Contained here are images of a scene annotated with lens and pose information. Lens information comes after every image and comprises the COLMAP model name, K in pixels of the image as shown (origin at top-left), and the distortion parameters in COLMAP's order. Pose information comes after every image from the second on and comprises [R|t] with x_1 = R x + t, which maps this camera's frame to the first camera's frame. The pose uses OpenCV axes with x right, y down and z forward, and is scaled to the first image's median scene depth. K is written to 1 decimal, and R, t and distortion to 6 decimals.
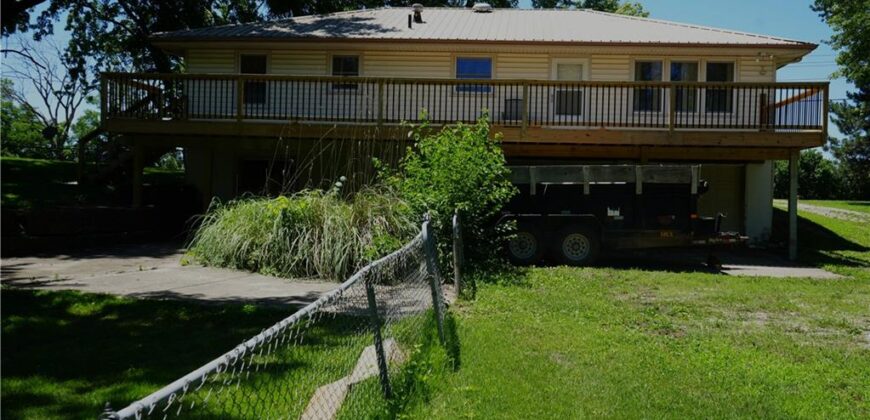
lens RADIAL K [[697.2, 0, 435.0], [0, 697.2, 210.0], [0, 0, 1]] dist [-0.002360, 0.002197]
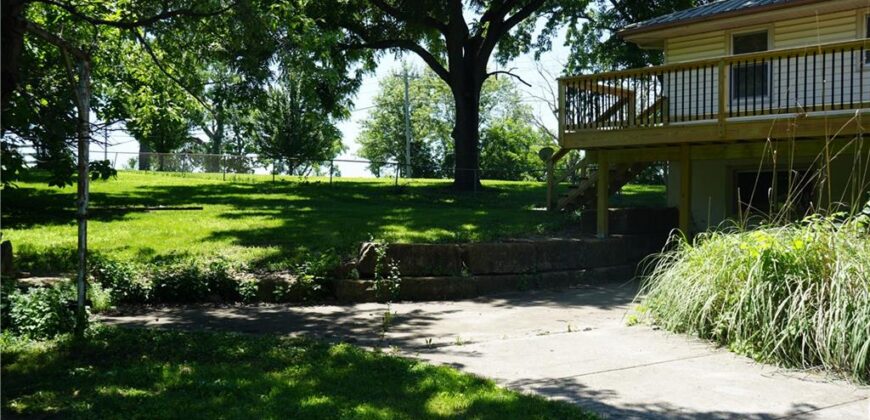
lens RADIAL K [[748.2, 0, 488.8], [0, 748.2, 212.2], [0, 0, 1]] dist [-0.005448, 0.000904]
pose [[0.803799, -0.018853, -0.594602, -0.013610], [0.008336, 0.999757, -0.020430, -0.020343], [0.594842, 0.011465, 0.803761, 0.259298]]
